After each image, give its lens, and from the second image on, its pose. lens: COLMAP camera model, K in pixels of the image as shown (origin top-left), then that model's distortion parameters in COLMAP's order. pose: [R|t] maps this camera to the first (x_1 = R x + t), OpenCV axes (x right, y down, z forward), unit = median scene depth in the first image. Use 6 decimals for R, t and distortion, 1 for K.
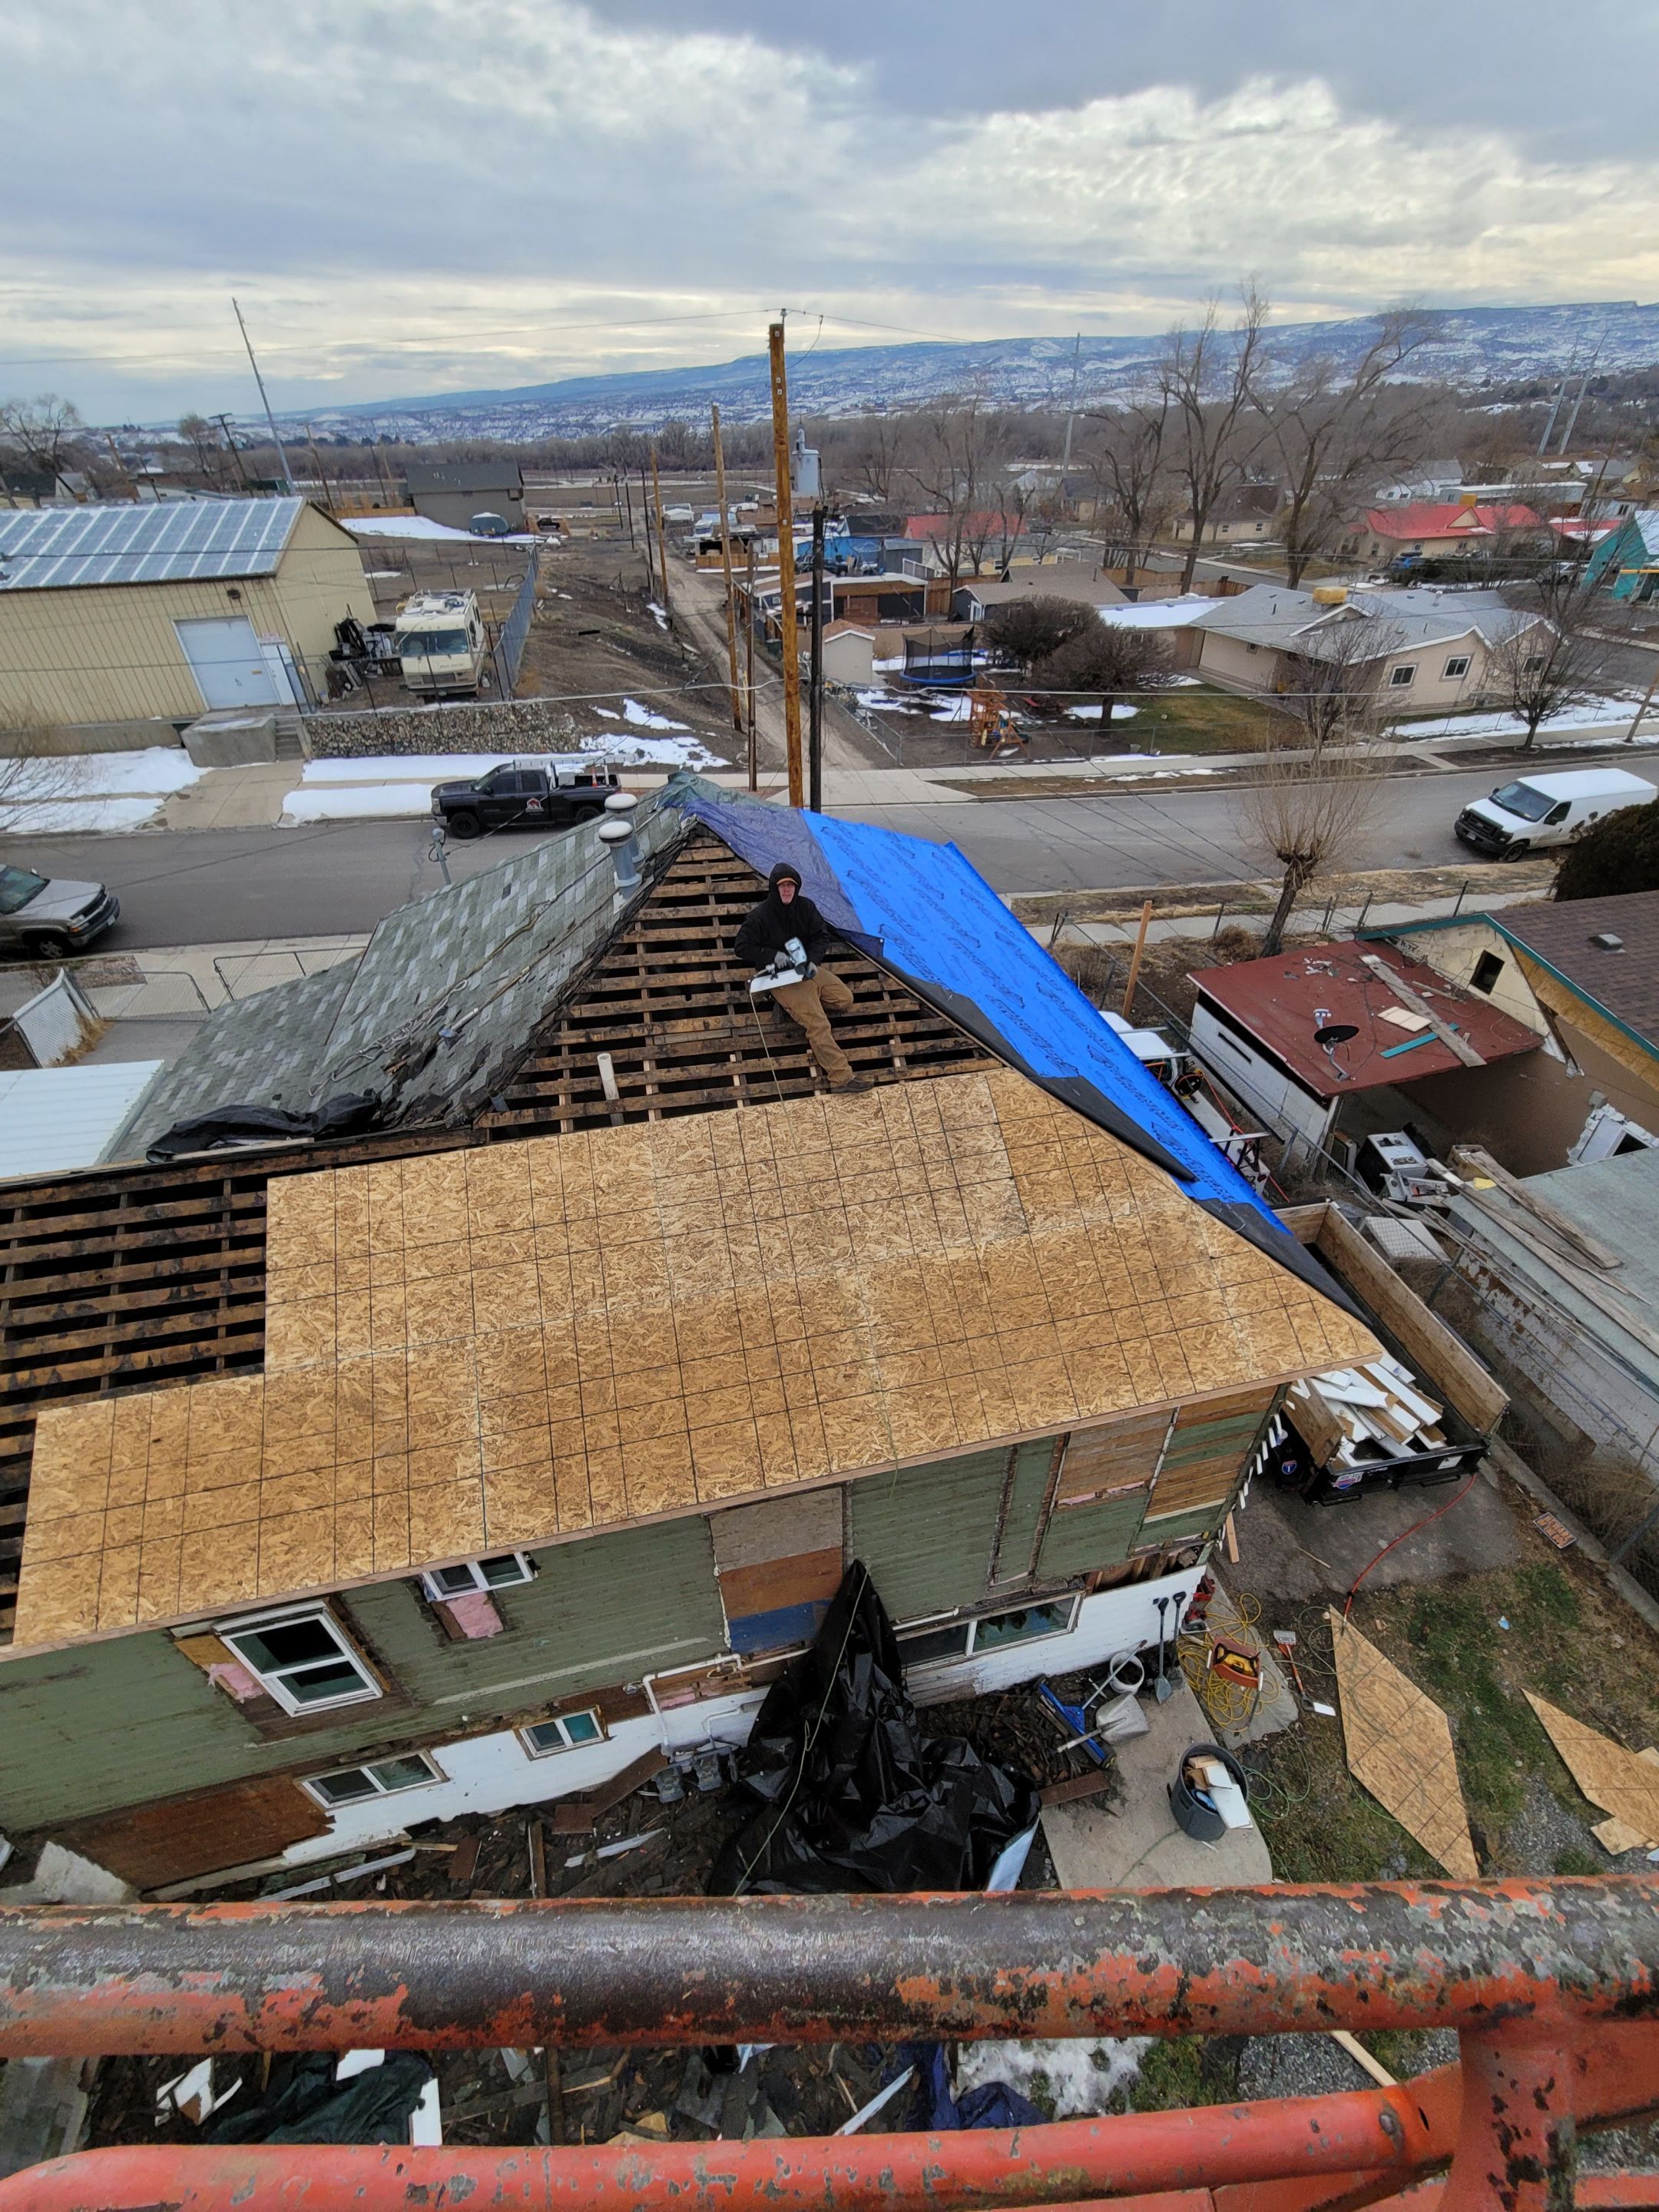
lens RADIAL K [[887.6, 0, 825.2], [0, 887.6, 1082.5], [0, 0, 1]] dist [0.000427, -0.000691]
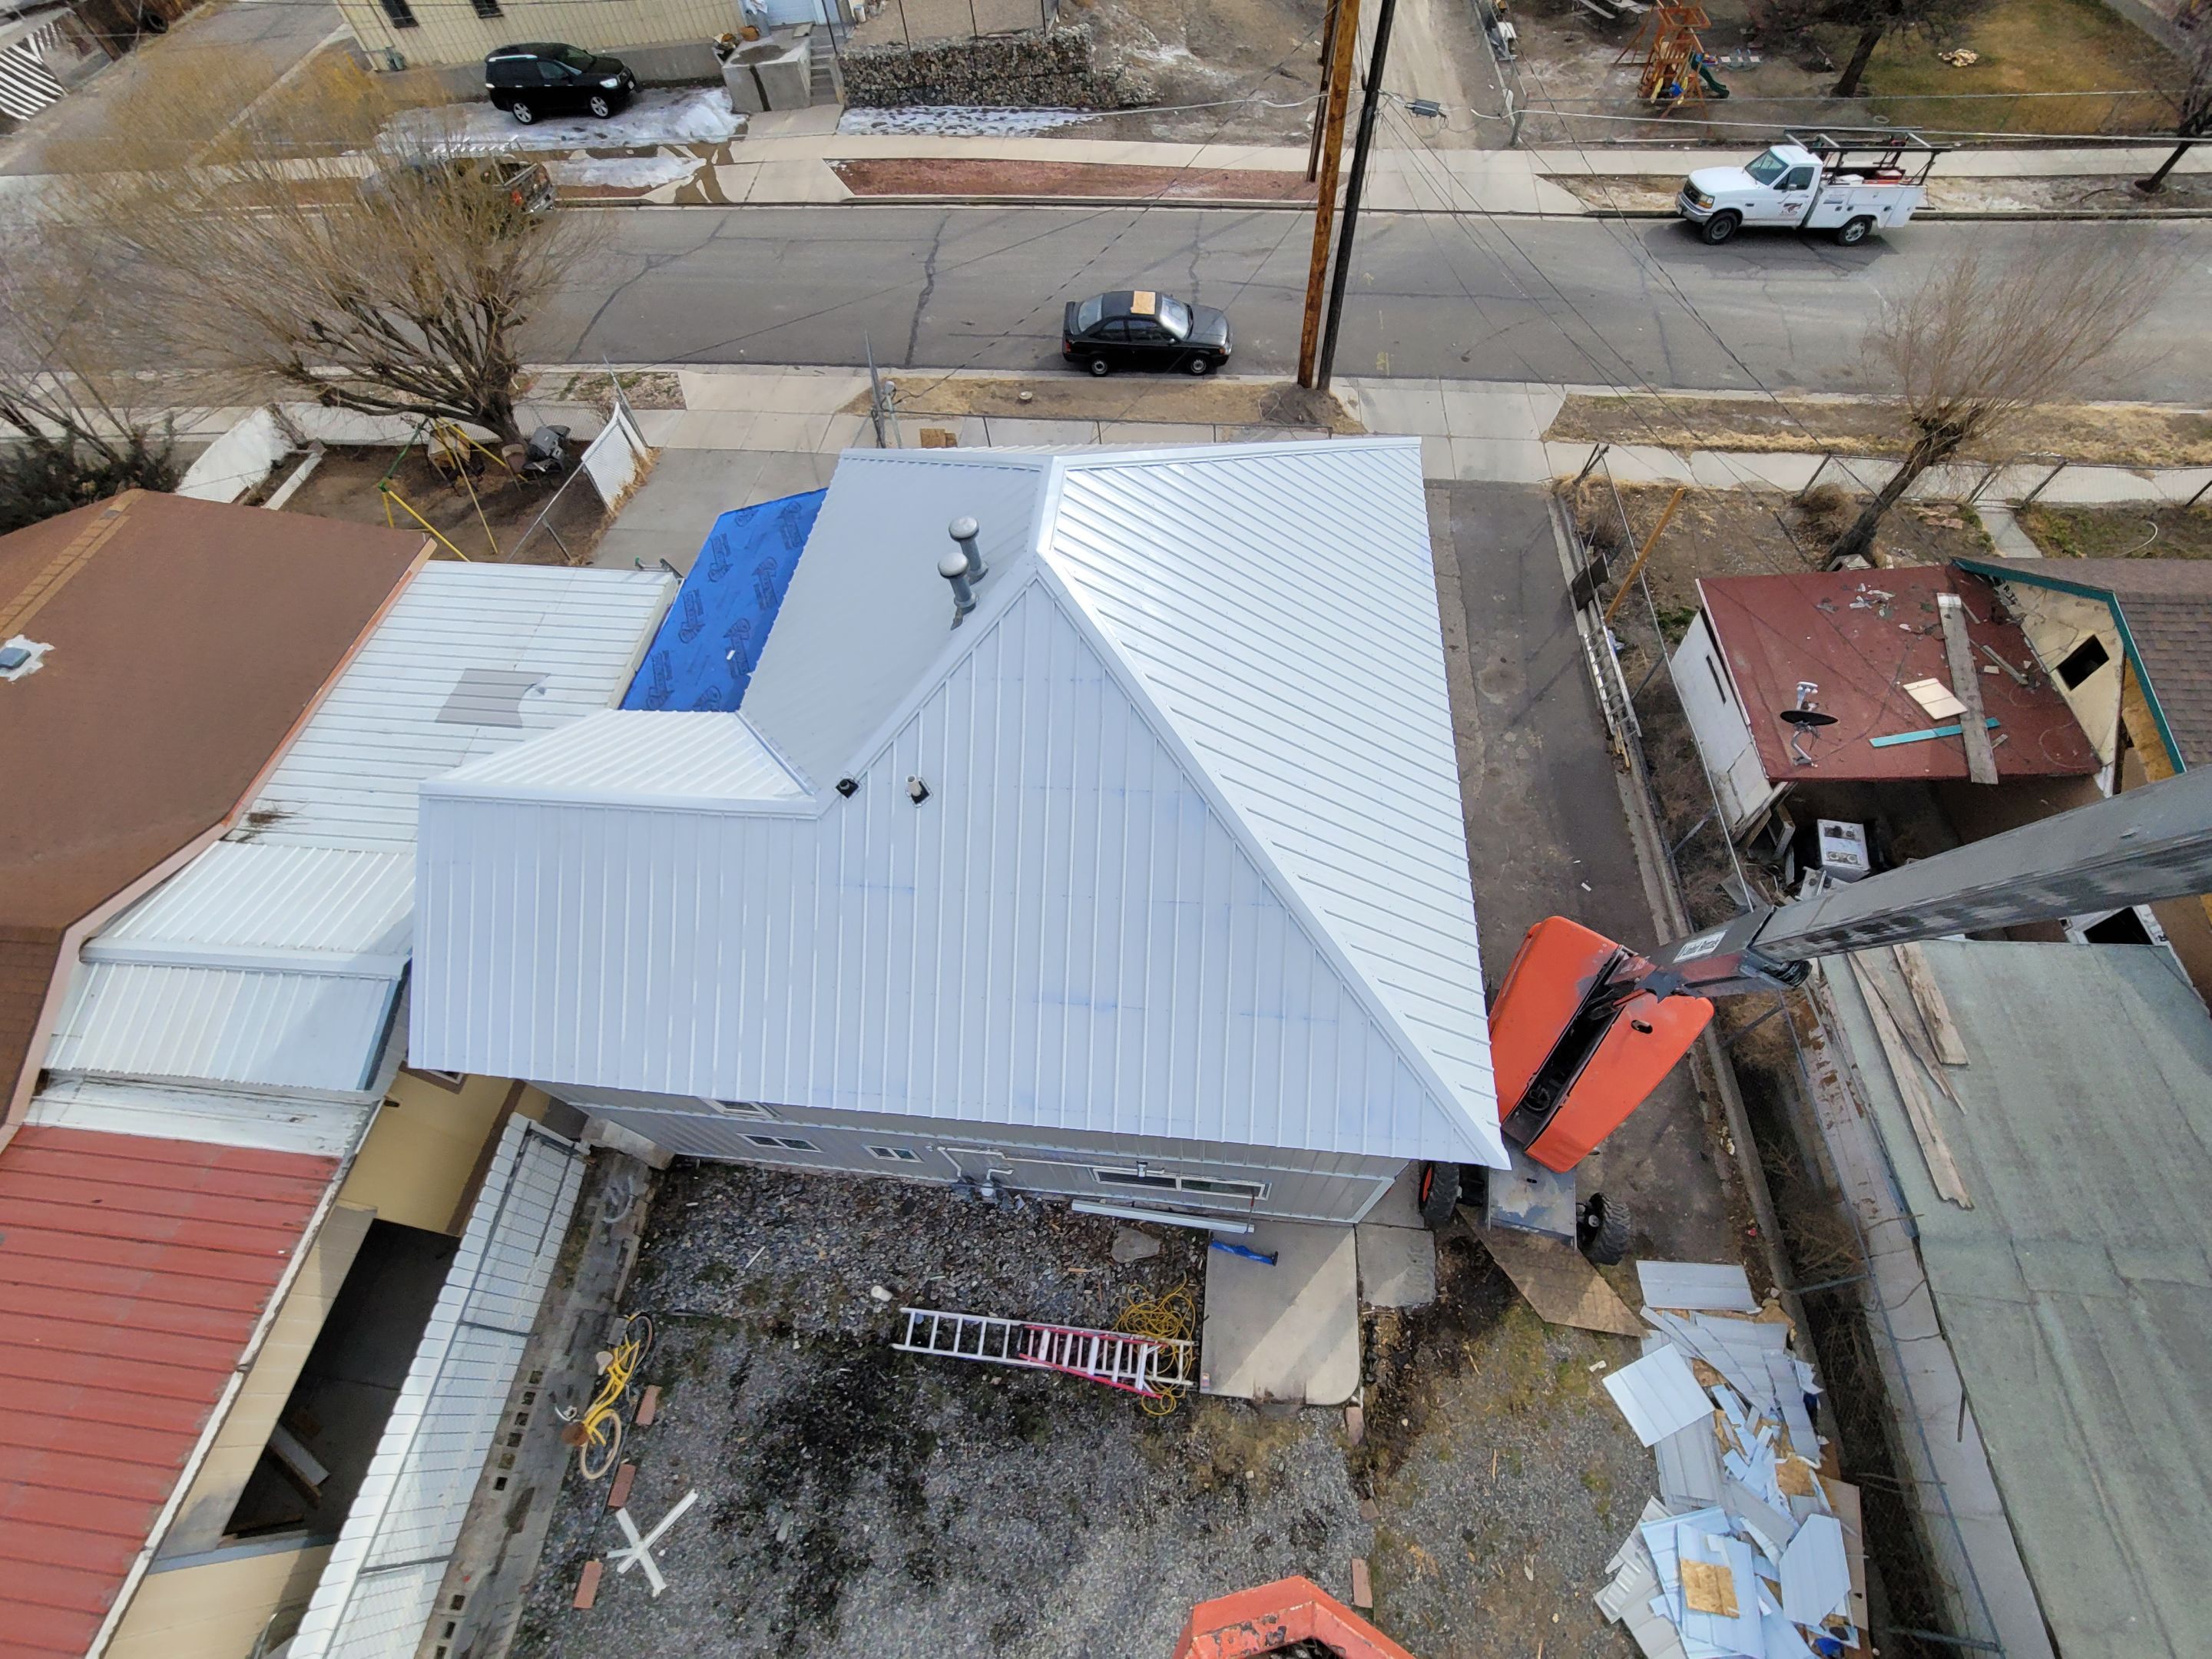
lens RADIAL K [[918.3, 0, 1111.1], [0, 918.3, 787.3], [0, 0, 1]] dist [0.001104, -0.000028]
pose [[0.947725, 0.228061, -0.223171, 0.191197], [-0.129153, 0.913720, 0.385274, -0.350279], [0.291782, -0.336310, 0.895410, -0.057076]]
